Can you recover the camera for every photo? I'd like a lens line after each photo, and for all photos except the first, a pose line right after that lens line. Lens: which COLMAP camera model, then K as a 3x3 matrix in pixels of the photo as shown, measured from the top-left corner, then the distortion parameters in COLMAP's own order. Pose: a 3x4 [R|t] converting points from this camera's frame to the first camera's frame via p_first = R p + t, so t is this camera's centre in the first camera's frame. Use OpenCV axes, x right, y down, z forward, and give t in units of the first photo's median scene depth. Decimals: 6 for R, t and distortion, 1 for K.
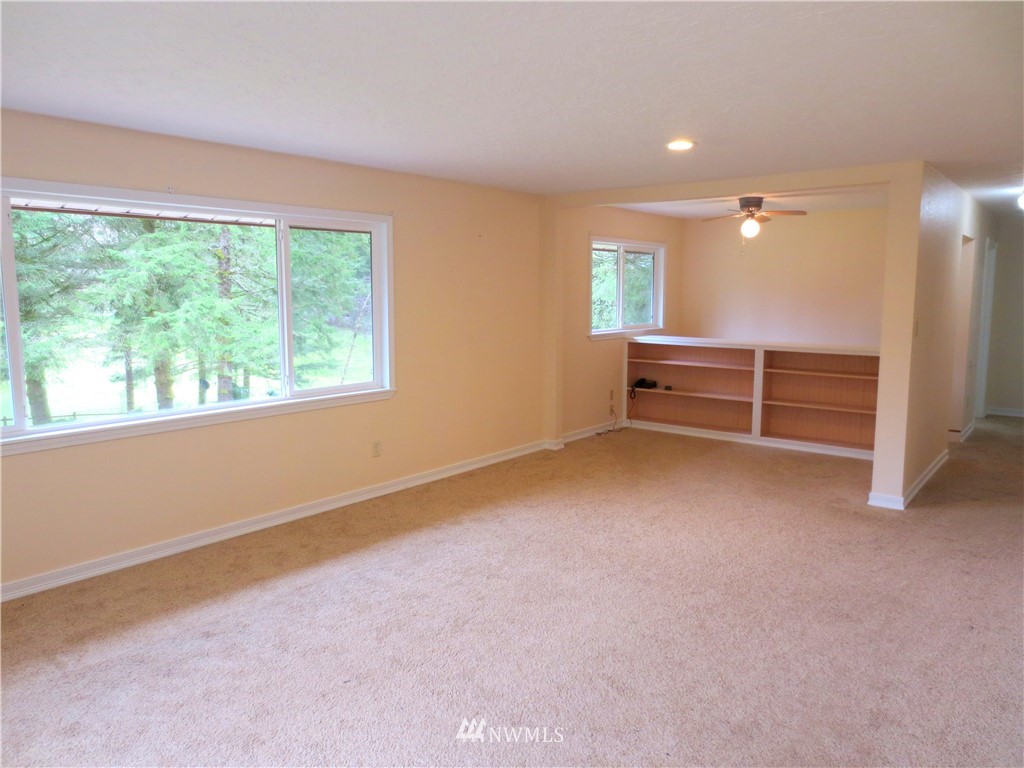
lens RADIAL K [[716.8, 0, 512.0], [0, 716.8, 384.0], [0, 0, 1]] dist [-0.031308, 0.001272]
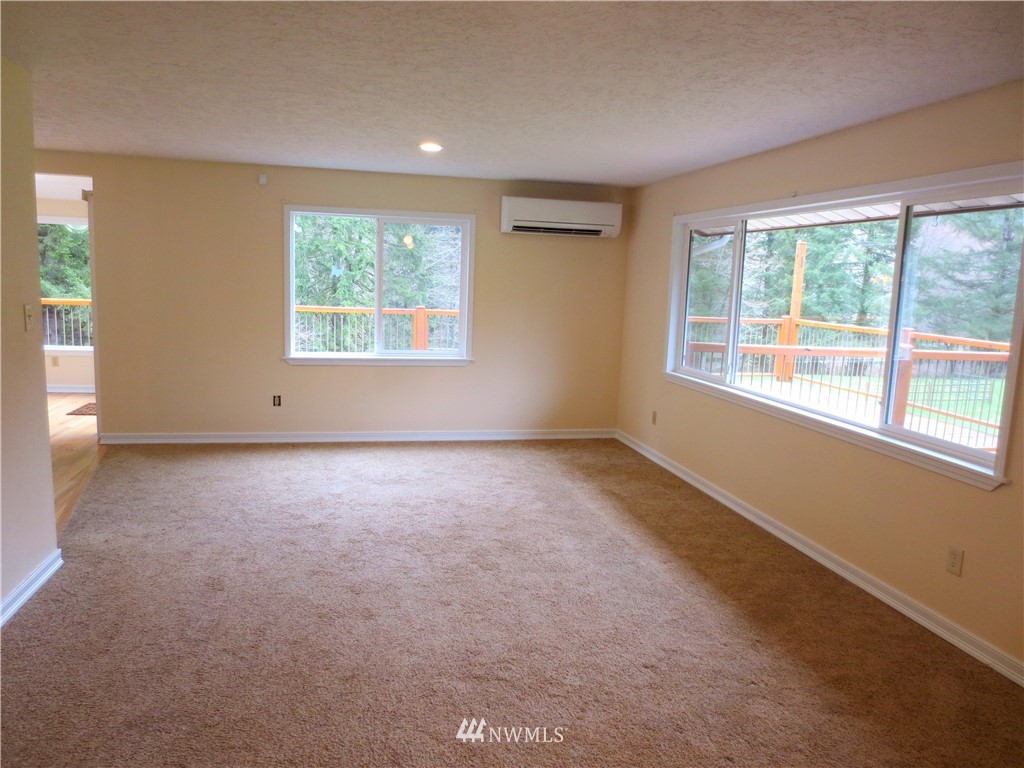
lens RADIAL K [[716.8, 0, 512.0], [0, 716.8, 384.0], [0, 0, 1]] dist [-0.031308, 0.001272]
pose [[-0.614210, 0.089603, -0.784039, 0.777875], [-0.137883, 0.966064, 0.218422, -0.205304], [0.777003, 0.242263, -0.581012, 1.632482]]
